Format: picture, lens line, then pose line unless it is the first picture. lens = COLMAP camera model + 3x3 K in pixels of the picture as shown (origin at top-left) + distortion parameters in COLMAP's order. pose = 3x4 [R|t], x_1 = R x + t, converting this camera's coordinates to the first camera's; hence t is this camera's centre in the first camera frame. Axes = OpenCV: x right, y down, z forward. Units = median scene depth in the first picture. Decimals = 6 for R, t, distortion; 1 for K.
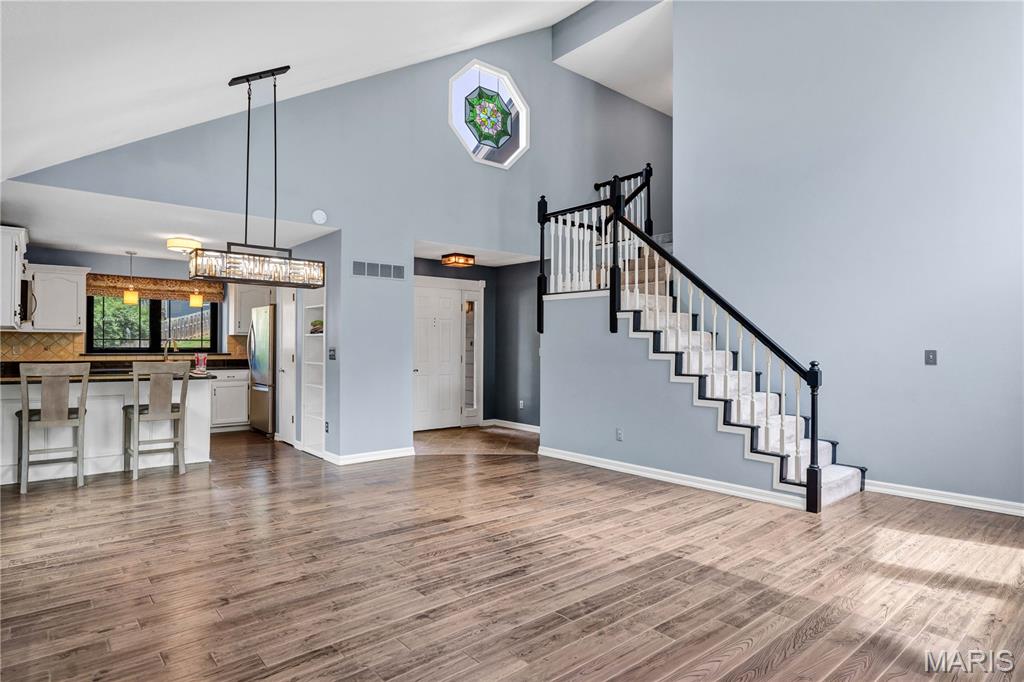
lens RADIAL K [[556.4, 0, 512.0], [0, 556.4, 341.0], [0, 0, 1]] dist [-0.027013, 0.000076]
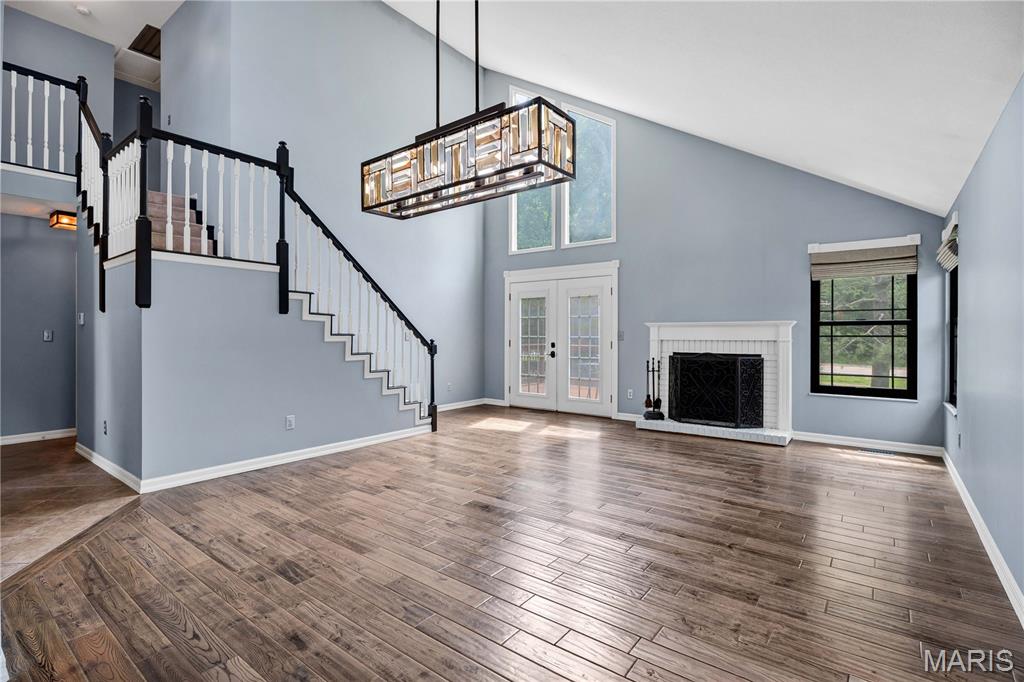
lens RADIAL K [[493.8, 0, 512.0], [0, 493.8, 341.0], [0, 0, 1]] dist [-0.004556, -0.000339]
pose [[-0.205804, -0.020976, 0.978368, -0.988430], [-0.017628, 0.999687, 0.017725, 0.012277], [-0.978434, -0.013599, -0.206109, 1.143387]]
